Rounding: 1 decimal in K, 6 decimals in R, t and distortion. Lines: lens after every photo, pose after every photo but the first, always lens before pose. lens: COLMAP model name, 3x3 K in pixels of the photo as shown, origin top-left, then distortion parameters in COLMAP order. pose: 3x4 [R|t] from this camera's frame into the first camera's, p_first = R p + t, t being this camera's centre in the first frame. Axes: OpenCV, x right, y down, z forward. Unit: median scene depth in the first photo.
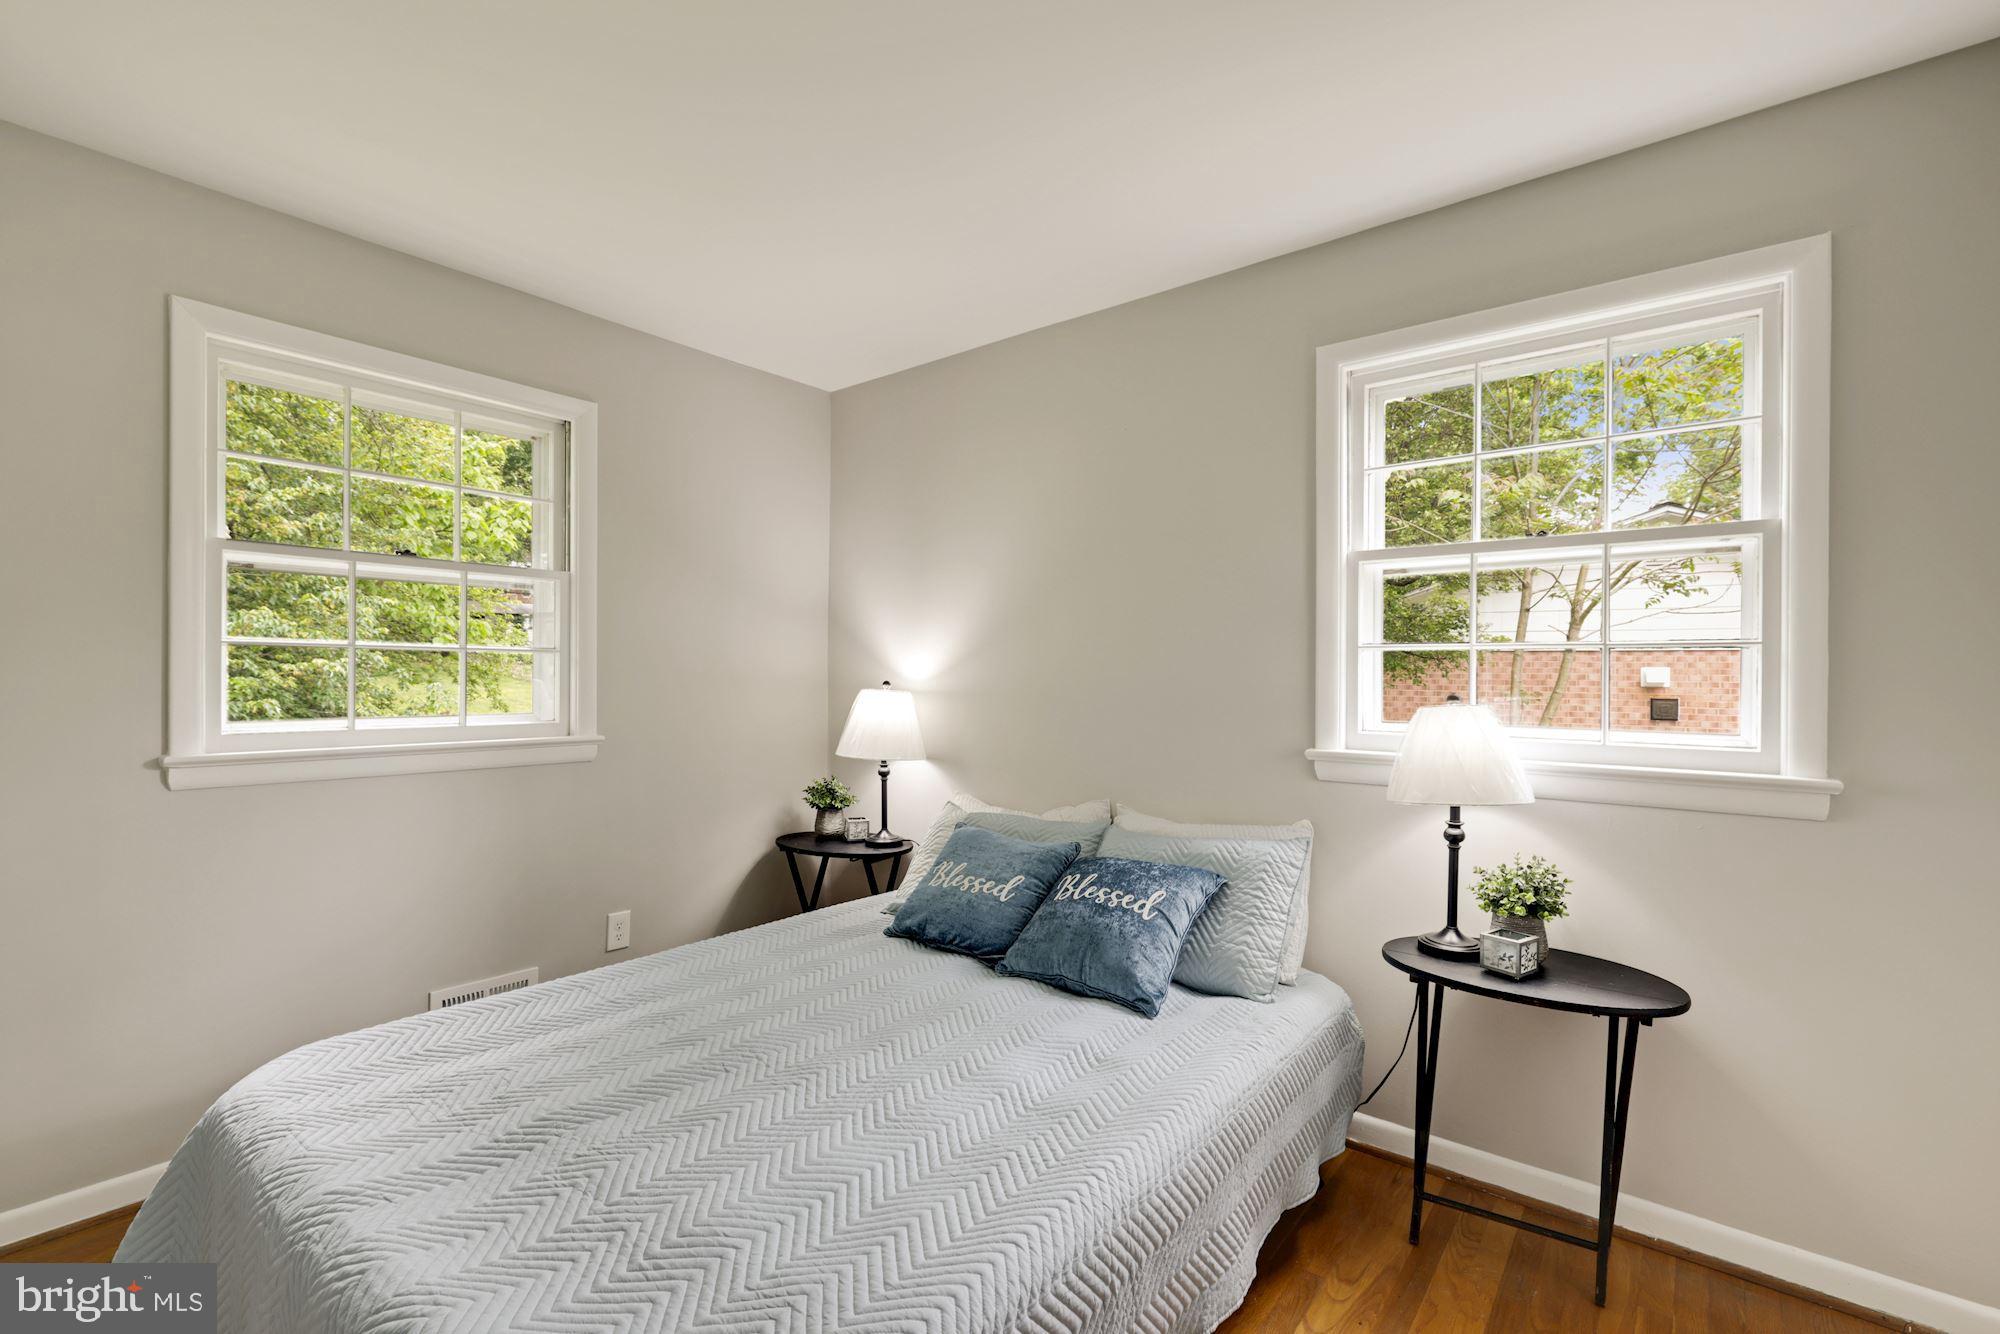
lens RADIAL K [[859.6, 0, 998.4], [0, 859.6, 662.2], [0, 0, 1]] dist [-0.000657, 0.000080]
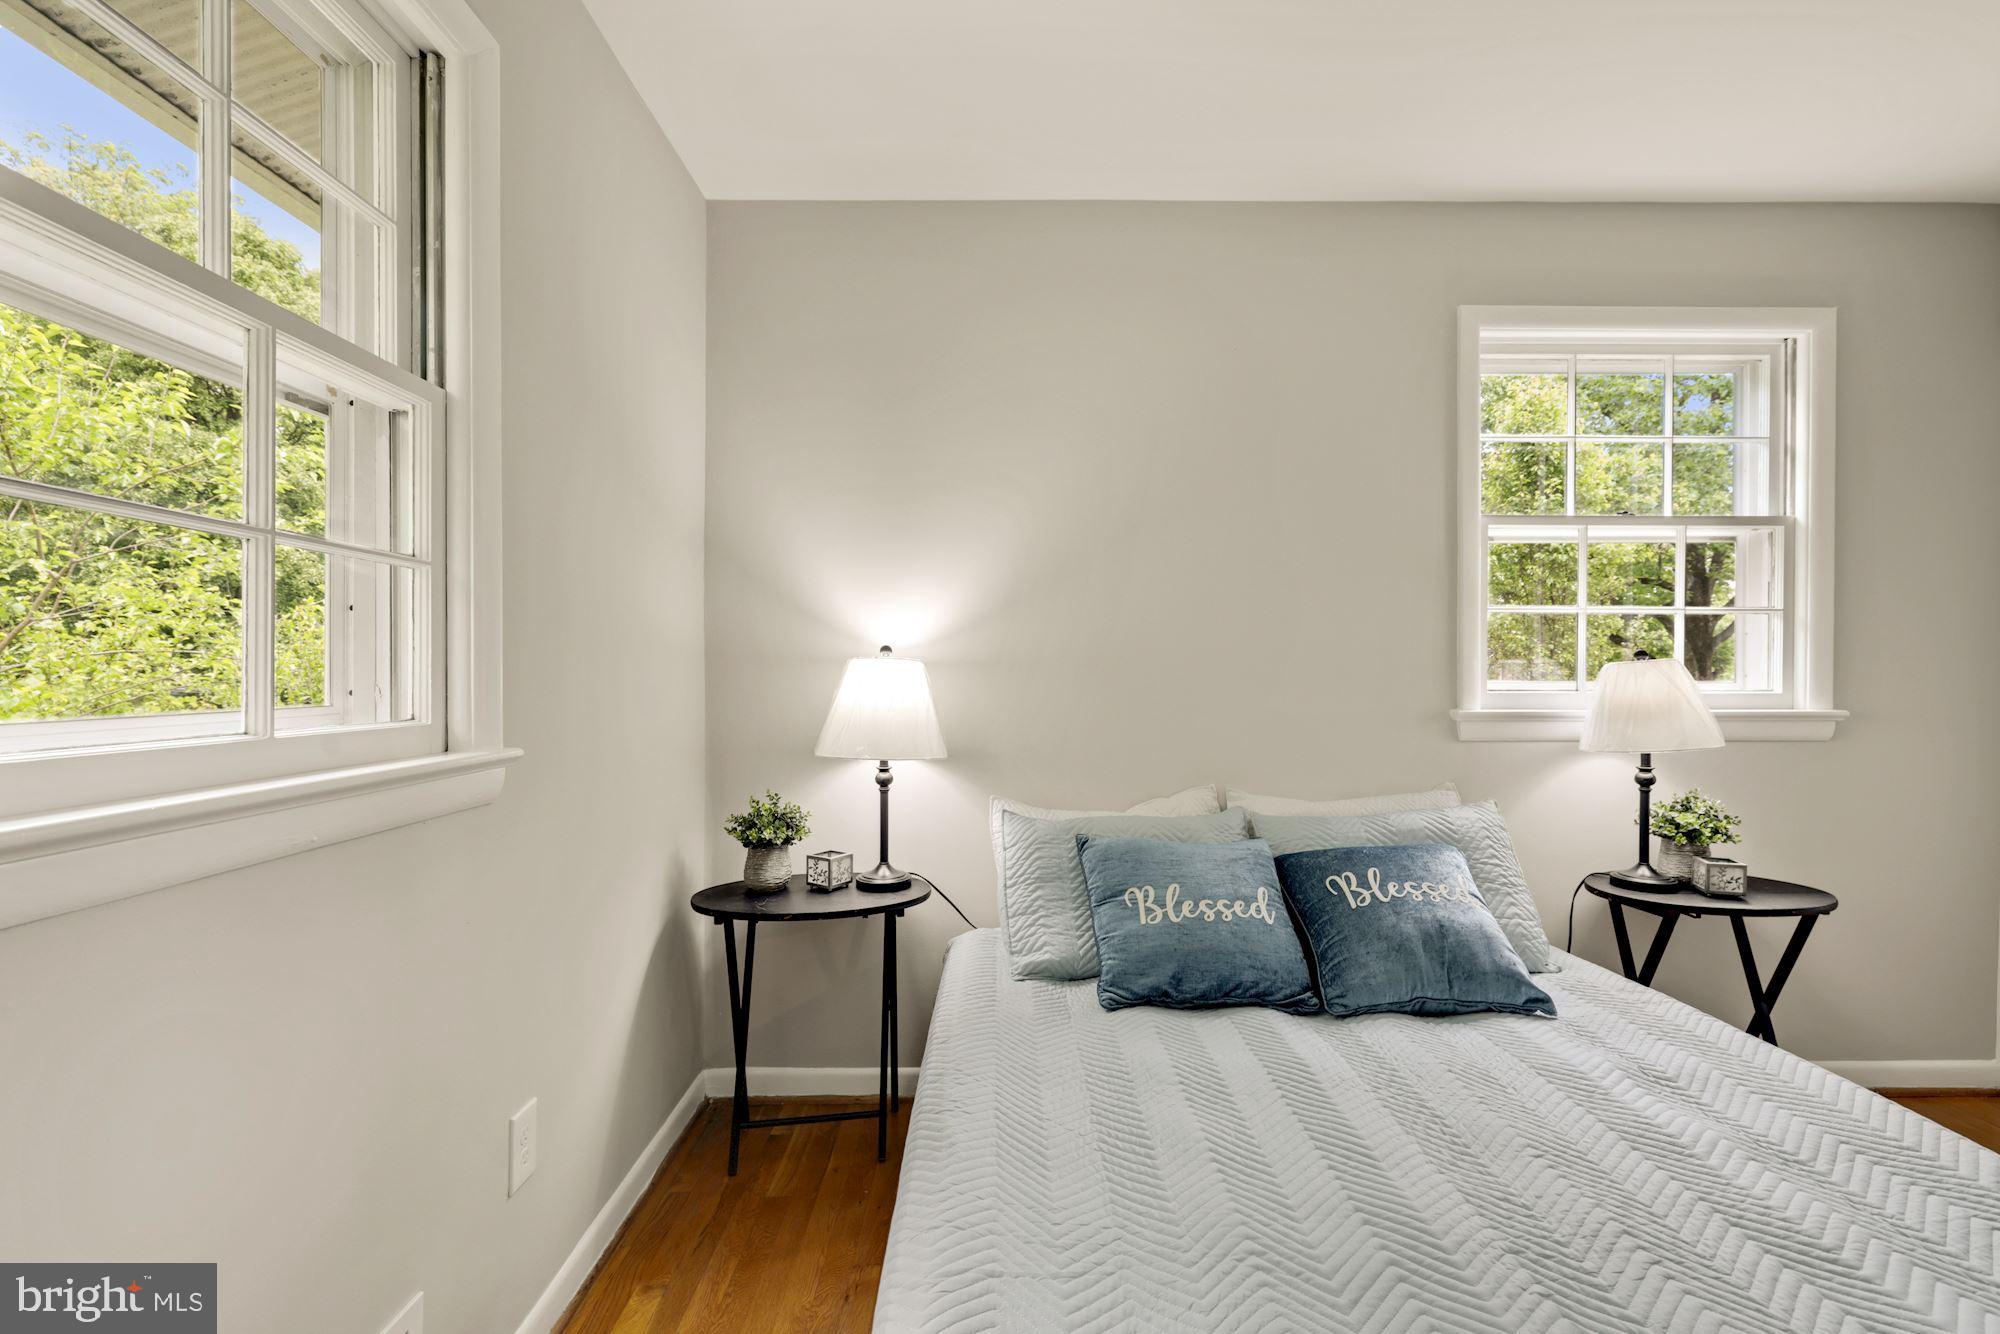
lens RADIAL K [[859.6, 0, 998.4], [0, 859.6, 662.2], [0, 0, 1]] dist [-0.000657, 0.000080]
pose [[0.776490, -0.024767, 0.629642, -0.674616], [-0.003332, 0.999052, 0.043406, 0.002731], [-0.630120, -0.035802, 0.775672, 0.553127]]
